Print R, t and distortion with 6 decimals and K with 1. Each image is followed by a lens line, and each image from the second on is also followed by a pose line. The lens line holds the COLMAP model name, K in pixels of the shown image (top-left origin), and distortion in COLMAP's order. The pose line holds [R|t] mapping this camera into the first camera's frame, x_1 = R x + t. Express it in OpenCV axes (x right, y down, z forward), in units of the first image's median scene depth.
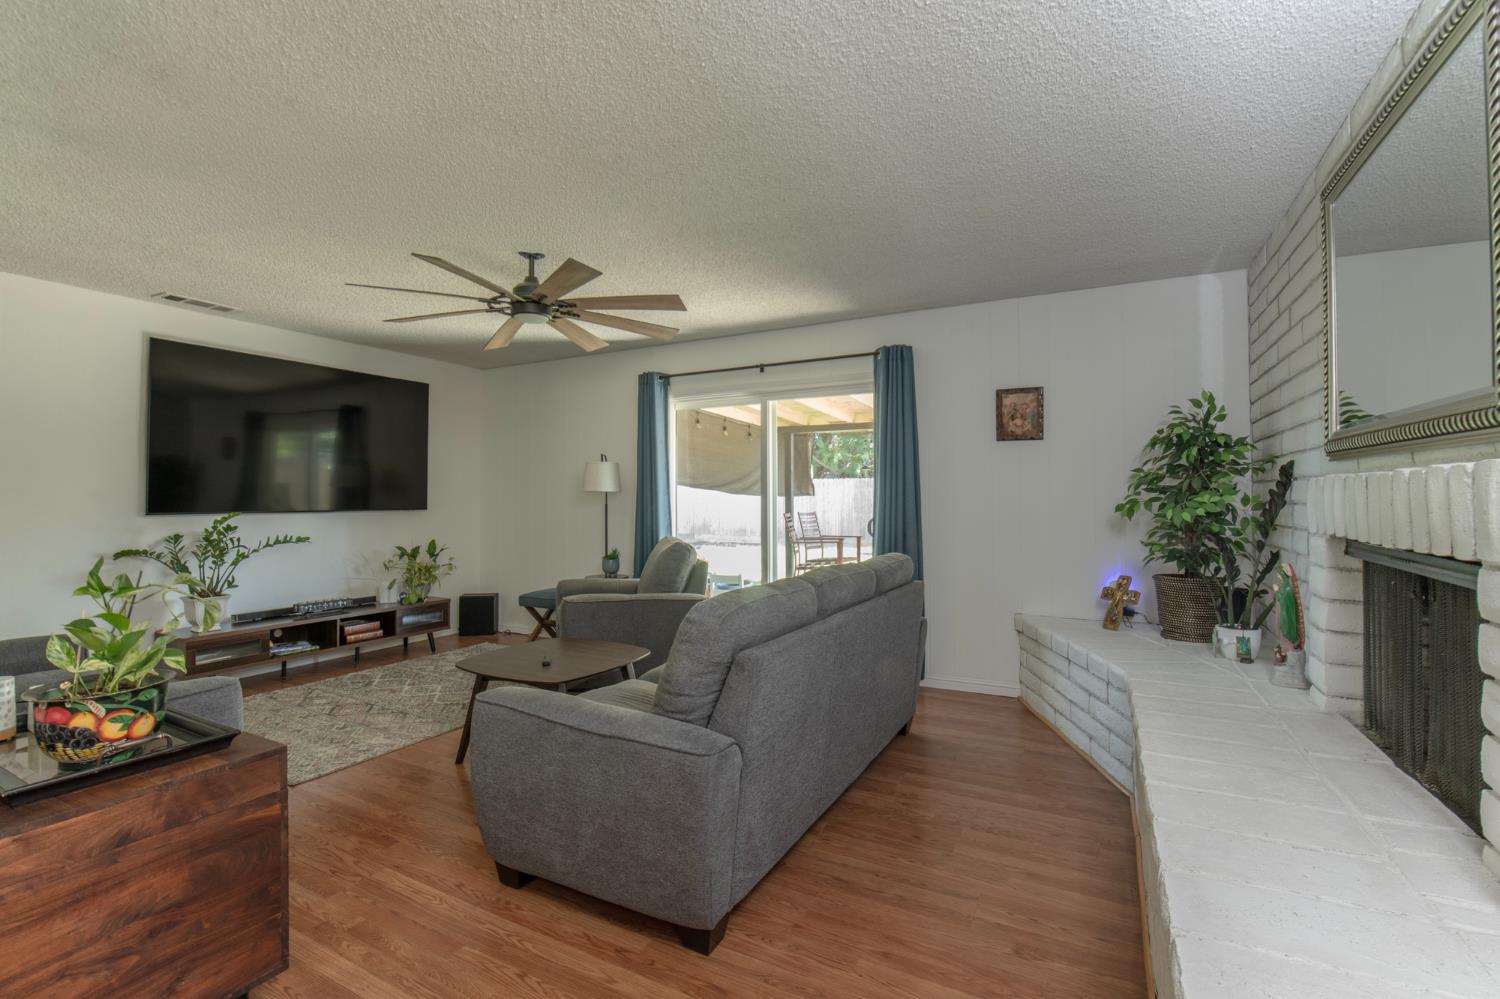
lens RADIAL K [[648.2, 0, 750.0], [0, 648.2, 499.5], [0, 0, 1]] dist [0.001920, 0.000238]
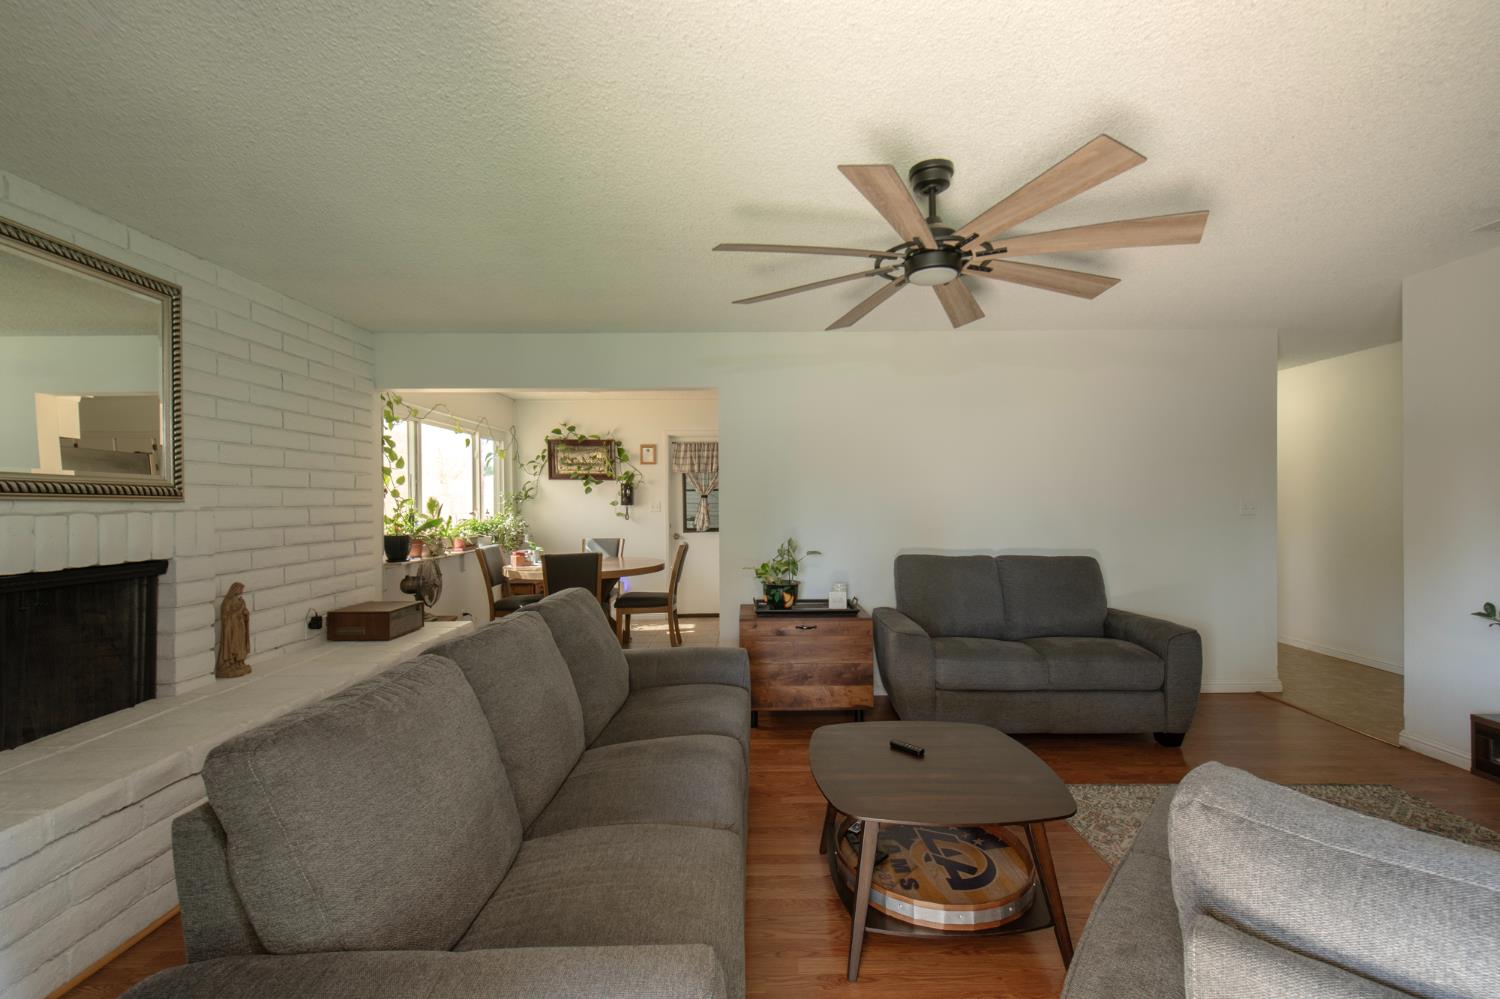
lens RADIAL K [[648.2, 0, 750.0], [0, 648.2, 499.5], [0, 0, 1]] dist [0.001920, 0.000238]
pose [[-0.882106, 0.010932, -0.470924, 0.145069], [0.010855, 0.999937, 0.002881, -0.026969], [0.470926, -0.002571, -0.882169, 1.239183]]
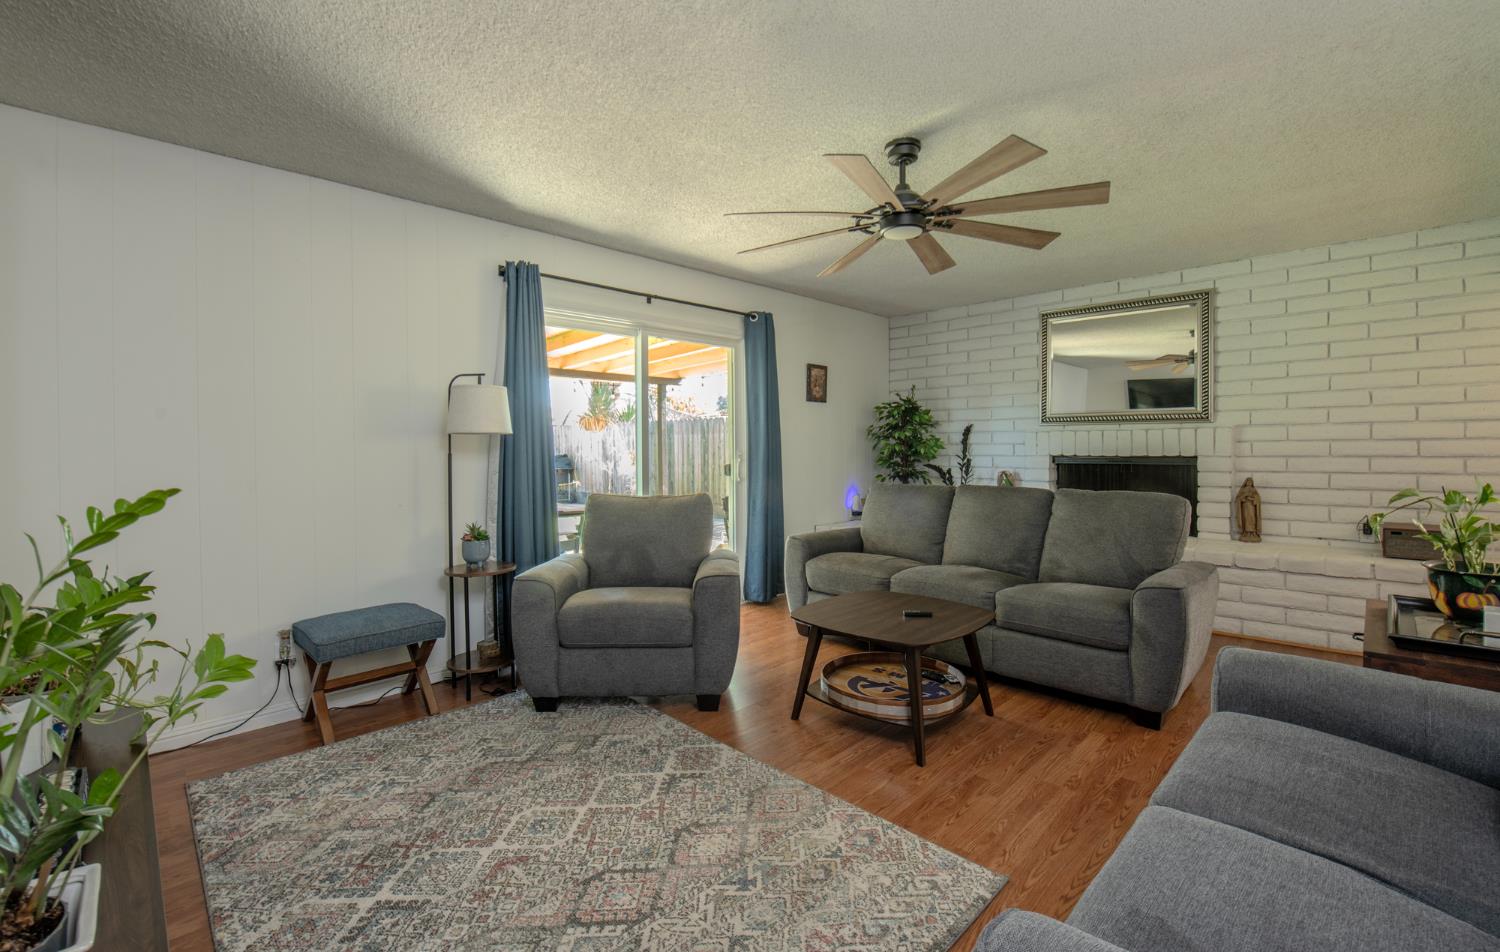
lens RADIAL K [[635.1, 0, 750.0], [0, 635.1, 476.0], [0, 0, 1]] dist [-0.001738, -0.000139]
pose [[0.299654, -0.046698, 0.952904, -0.985518], [0.013752, 0.998909, 0.044629, 0.004999], [-0.953949, -0.000269, 0.299969, 0.760420]]
